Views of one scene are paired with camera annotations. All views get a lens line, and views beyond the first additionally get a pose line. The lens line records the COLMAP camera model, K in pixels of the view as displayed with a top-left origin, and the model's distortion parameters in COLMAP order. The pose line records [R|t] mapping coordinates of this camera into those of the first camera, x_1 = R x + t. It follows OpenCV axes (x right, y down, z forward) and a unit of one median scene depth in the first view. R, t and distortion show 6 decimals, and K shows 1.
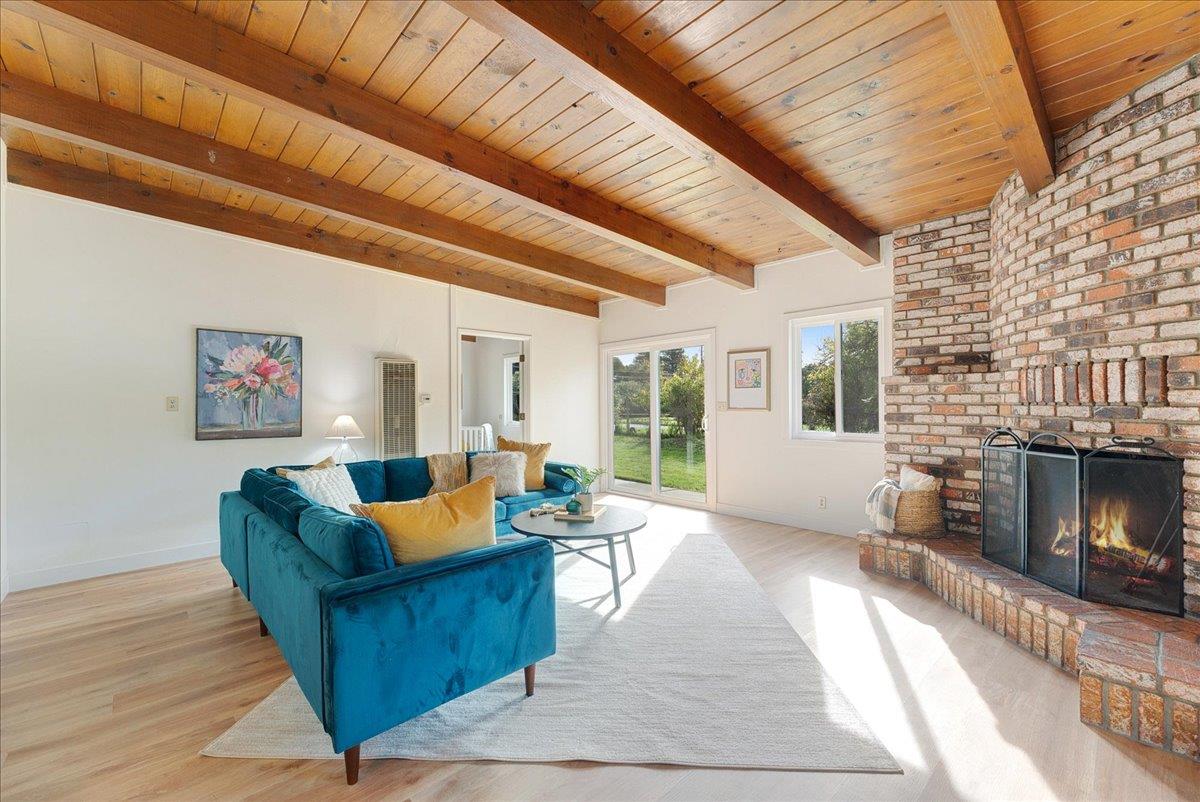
lens RADIAL K [[473.0, 0, 600.0], [0, 473.0, 401.0], [0, 0, 1]] dist [0.000564, 0.000121]
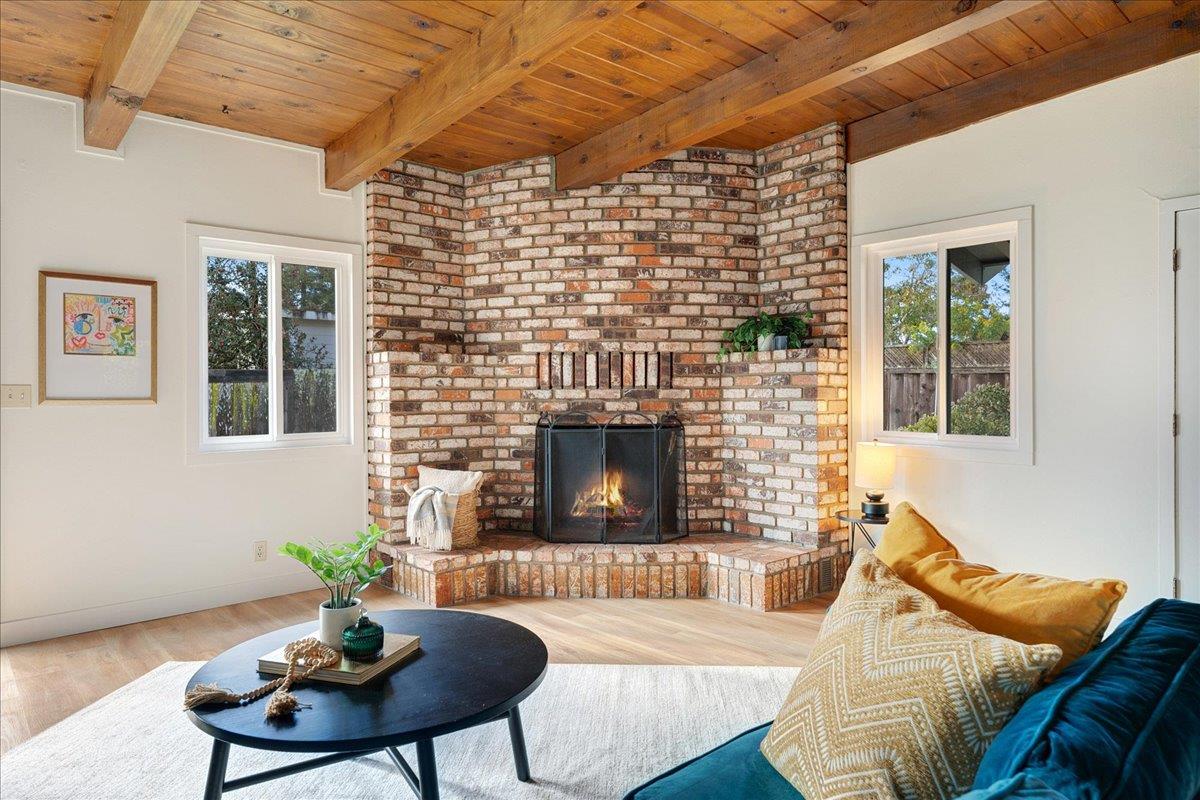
lens RADIAL K [[722.6, 0, 567.8], [0, 722.6, 400.2], [0, 0, 1]] dist [0.003633, 0.000087]
pose [[0.061918, -0.007948, 0.998050, -0.719037], [0.000229, 0.999968, 0.007949, 0.021595], [-0.998081, -0.000264, 0.061918, 0.905795]]
